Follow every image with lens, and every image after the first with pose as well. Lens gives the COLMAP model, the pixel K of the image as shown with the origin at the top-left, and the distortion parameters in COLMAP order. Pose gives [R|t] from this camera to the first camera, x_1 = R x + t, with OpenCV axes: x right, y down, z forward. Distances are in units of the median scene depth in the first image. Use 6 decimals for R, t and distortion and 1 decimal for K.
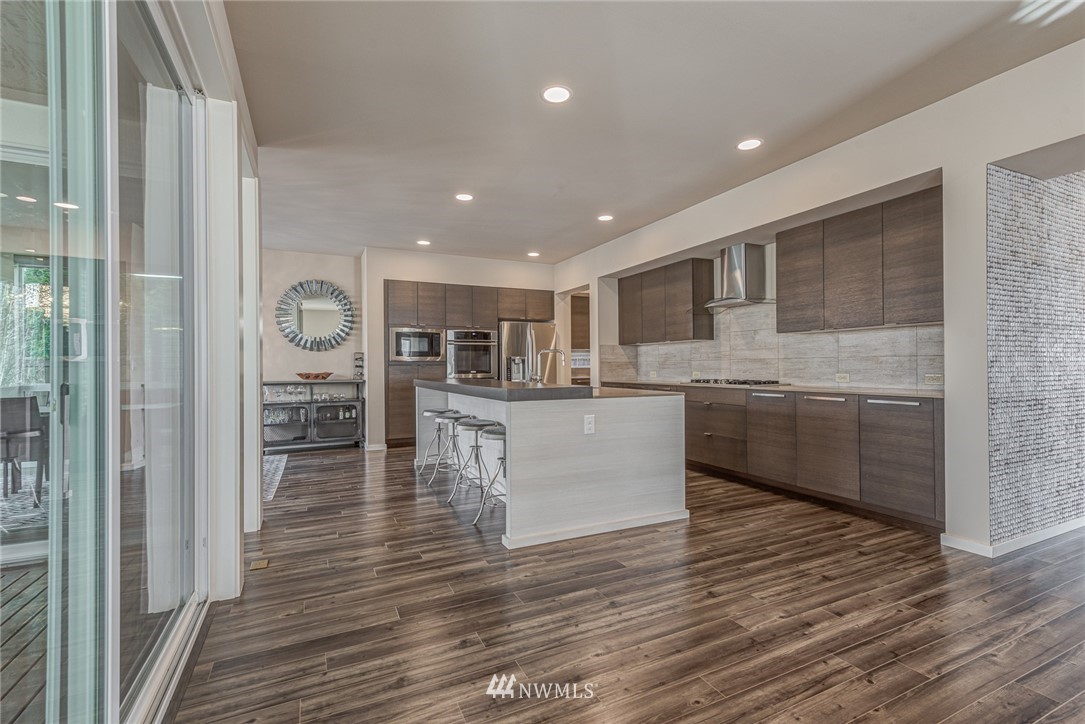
lens RADIAL K [[480.1, 0, 541.3], [0, 480.1, 362.9], [0, 0, 1]] dist [0.011803, -0.000210]
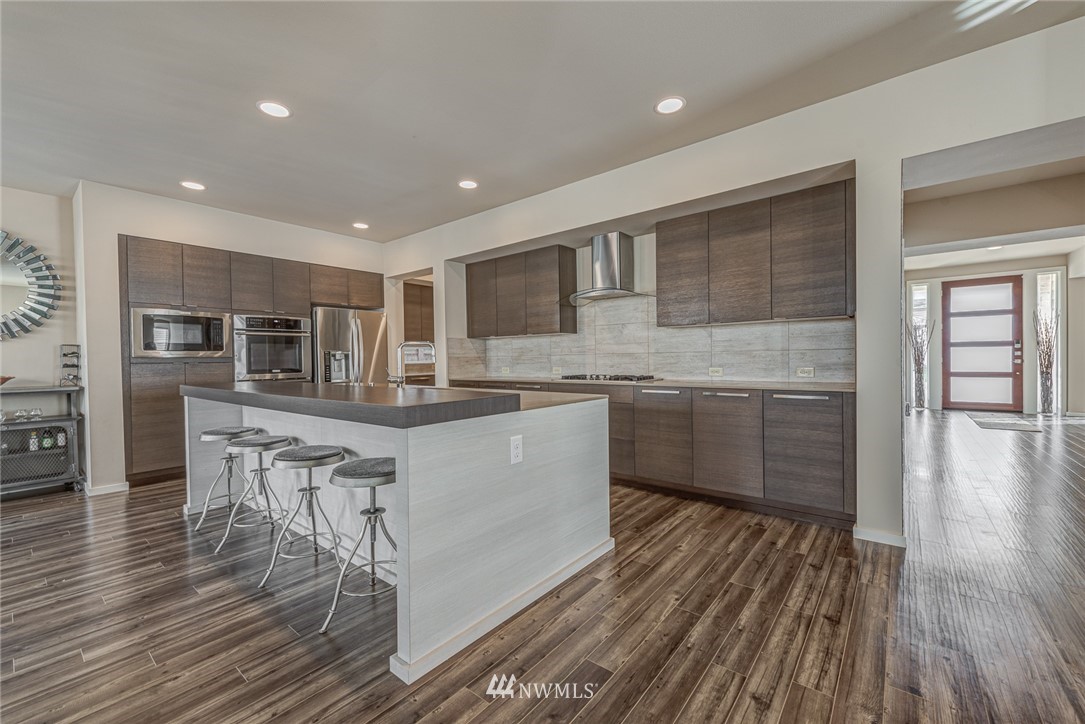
lens RADIAL K [[438.8, 0, 543.8], [0, 438.8, 362.7], [0, 0, 1]] dist [0.007318, -0.003640]
pose [[0.902382, -0.011312, 0.430789, -0.092714], [0.005959, 0.999887, 0.013774, -0.002769], [-0.430896, -0.009863, 0.902348, 0.295602]]
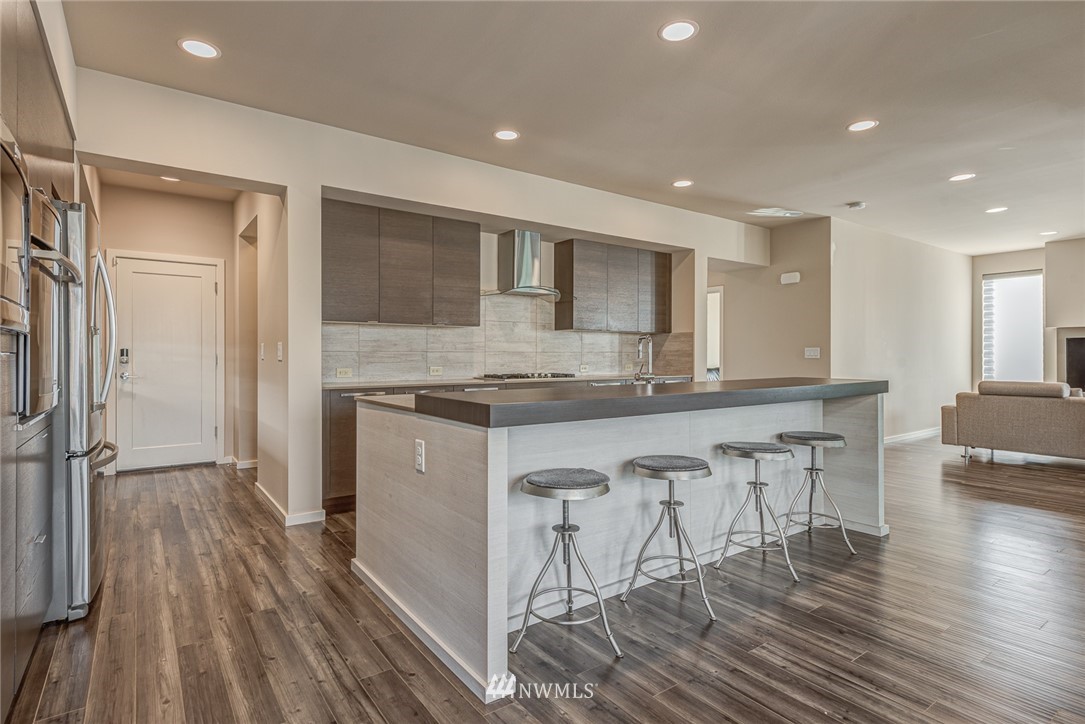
lens RADIAL K [[567.4, 0, 513.4], [0, 567.4, 360.8], [0, 0, 1]] dist [-0.017854, -0.000212]
pose [[-0.147085, 0.003598, 0.989117, -0.743905], [-0.003636, 0.999985, -0.004178, 0.015643], [-0.989117, -0.004211, -0.147070, 1.288580]]
